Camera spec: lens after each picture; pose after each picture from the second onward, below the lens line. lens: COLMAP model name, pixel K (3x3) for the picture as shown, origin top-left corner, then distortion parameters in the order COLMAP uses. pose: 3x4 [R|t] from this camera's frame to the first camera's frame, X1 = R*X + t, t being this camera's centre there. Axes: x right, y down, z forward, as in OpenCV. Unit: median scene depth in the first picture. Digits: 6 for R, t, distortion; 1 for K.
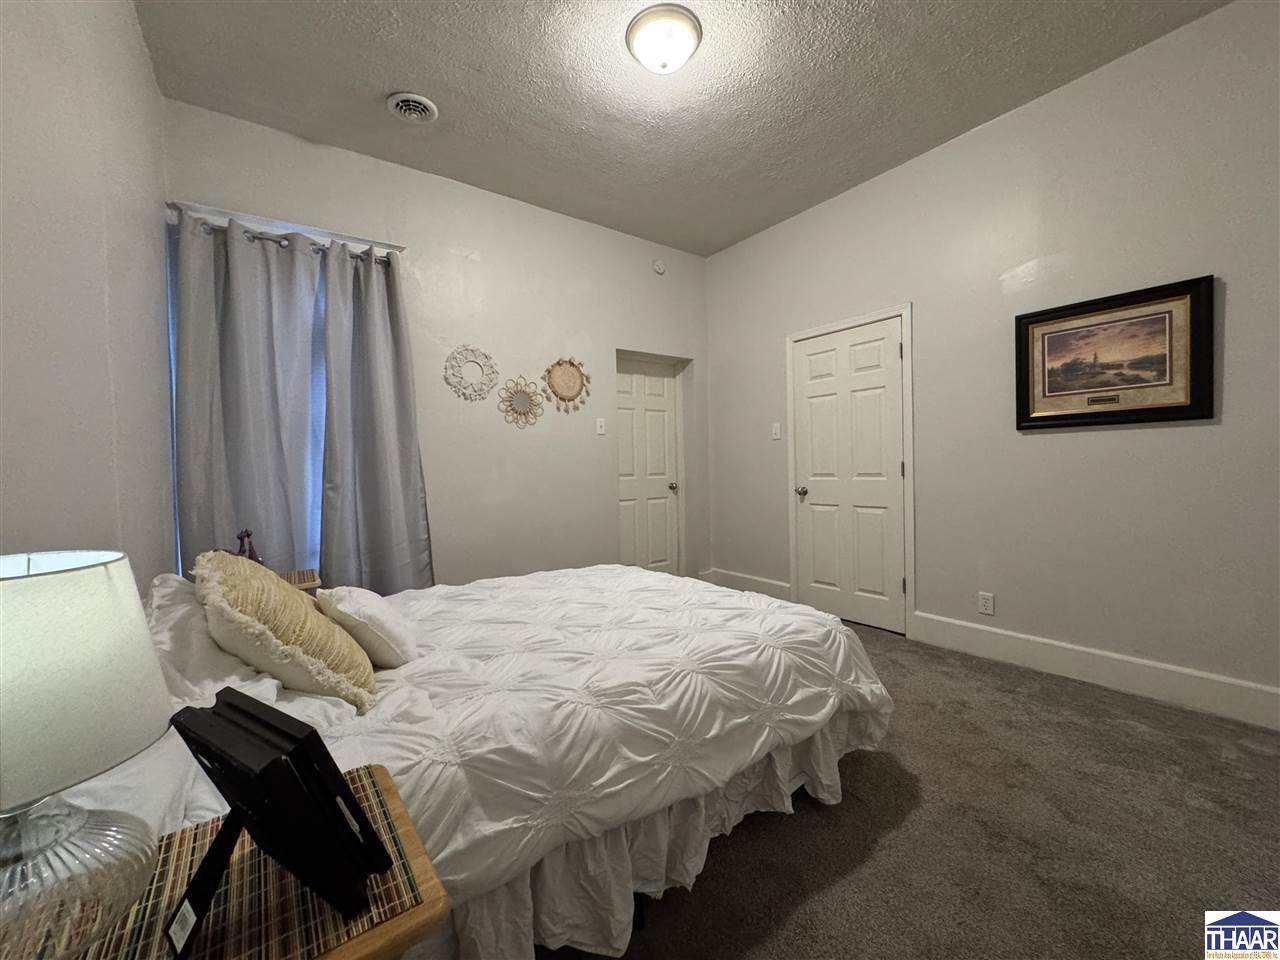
lens RADIAL K [[511.1, 0, 639.6], [0, 511.1, 478.6], [0, 0, 1]] dist [-0.002125, -0.000093]
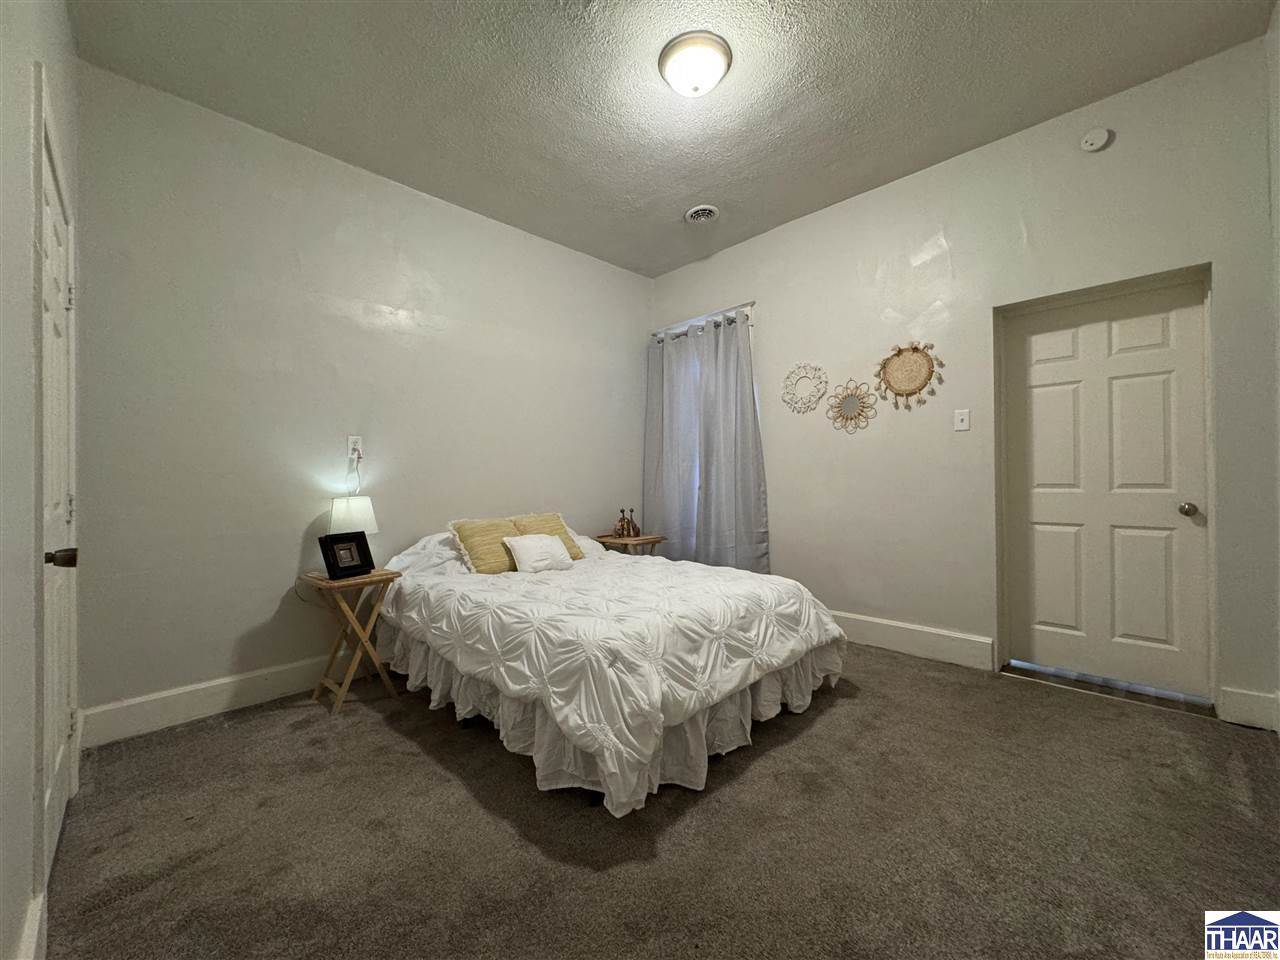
lens RADIAL K [[511.1, 0, 639.6], [0, 511.1, 478.6], [0, 0, 1]] dist [-0.002125, -0.000093]
pose [[0.158238, 0.016459, -0.987264, 0.670029], [-0.014414, 0.999793, 0.014358, -0.021834], [0.987296, 0.011959, 0.158443, 0.462770]]
